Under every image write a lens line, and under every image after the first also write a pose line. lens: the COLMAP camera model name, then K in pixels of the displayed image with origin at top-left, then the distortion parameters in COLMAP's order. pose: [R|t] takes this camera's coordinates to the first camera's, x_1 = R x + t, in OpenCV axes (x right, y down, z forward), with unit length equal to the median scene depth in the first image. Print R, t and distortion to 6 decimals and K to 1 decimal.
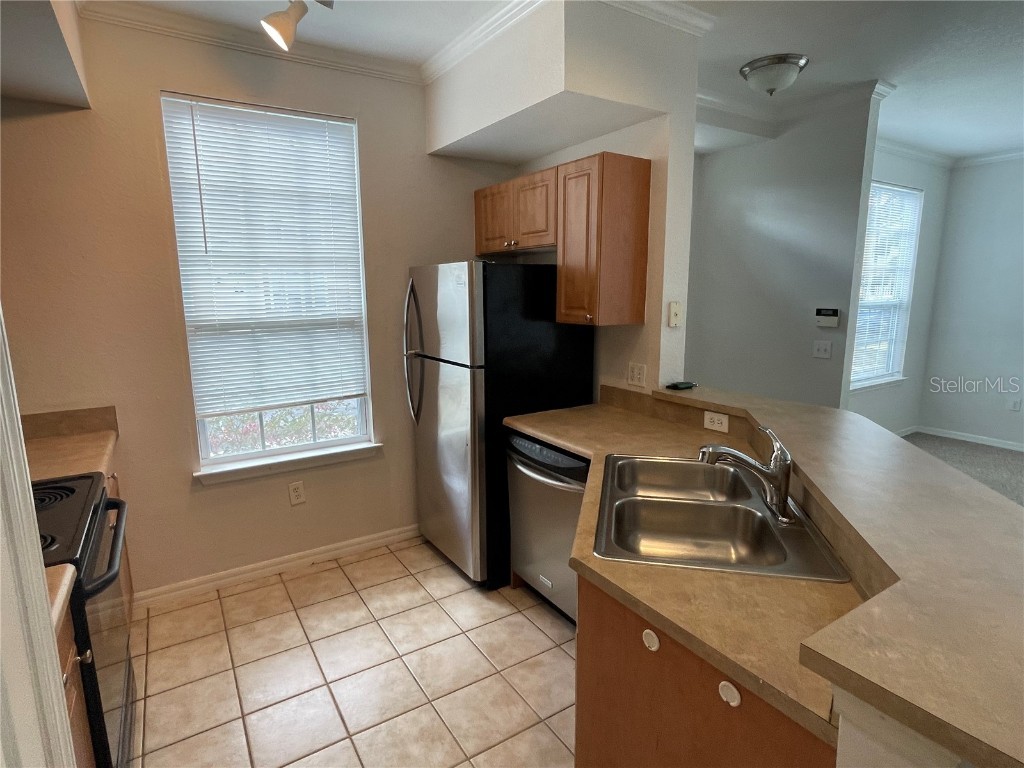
lens RADIAL K [[543.2, 0, 504.1], [0, 543.2, 383.8], [0, 0, 1]] dist [-0.000184, -0.002372]
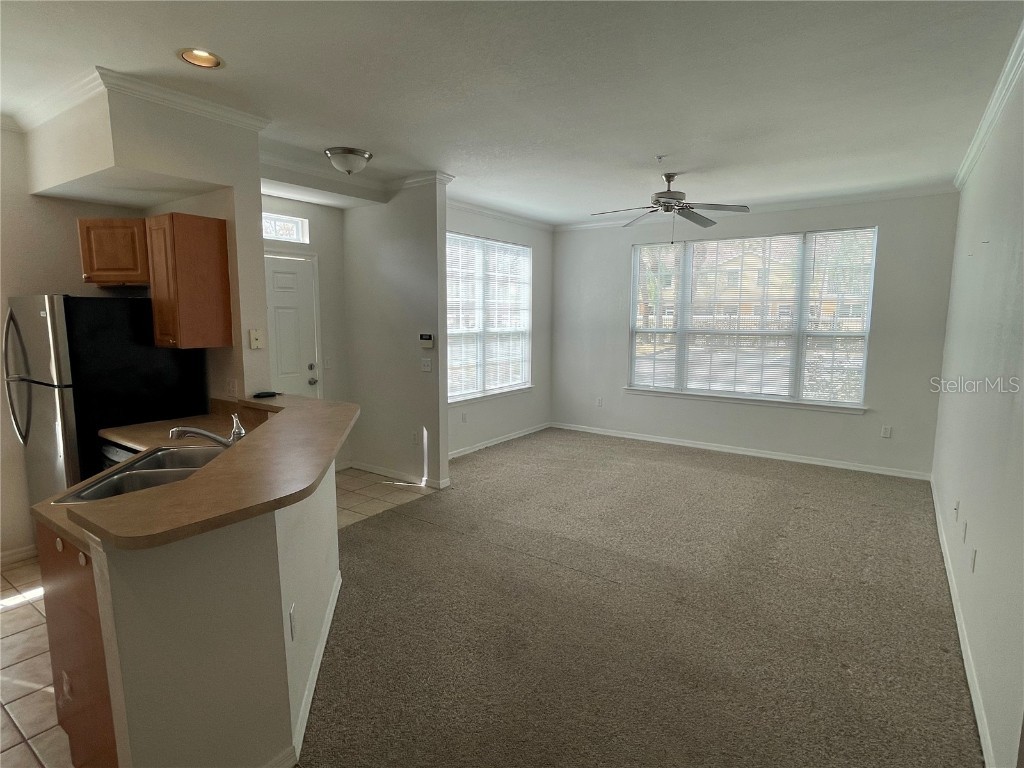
lens RADIAL K [[543.2, 0, 510.9], [0, 543.2, 382.0], [0, 0, 1]] dist [-0.000184, -0.002372]
pose [[0.922076, -0.039096, 0.385029, 0.359004], [0.058985, 0.997458, -0.039975, 0.057340], [-0.382488, 0.059571, 0.922038, -0.390690]]
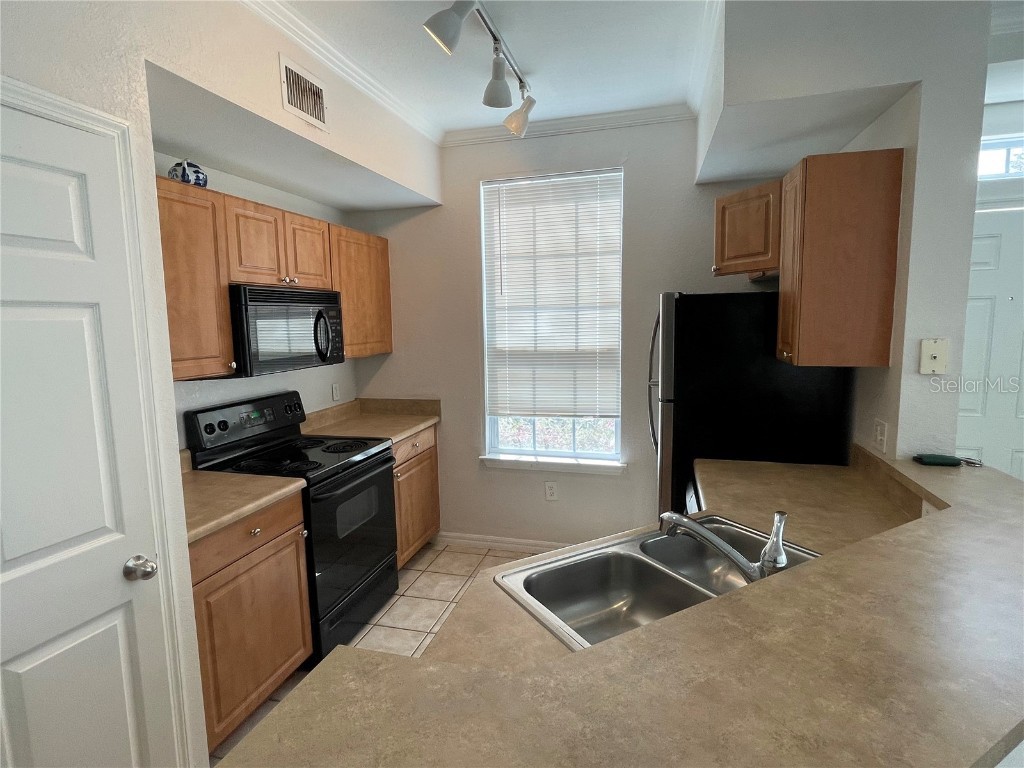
lens RADIAL K [[543.2, 0, 505.5], [0, 543.2, 378.7], [0, 0, 1]] dist [-0.000184, -0.002372]
pose [[0.668472, 0.080188, -0.739402, 0.449627], [-0.116496, 0.993188, 0.002390, -0.036273], [0.734557, 0.084540, 0.673260, 0.122800]]
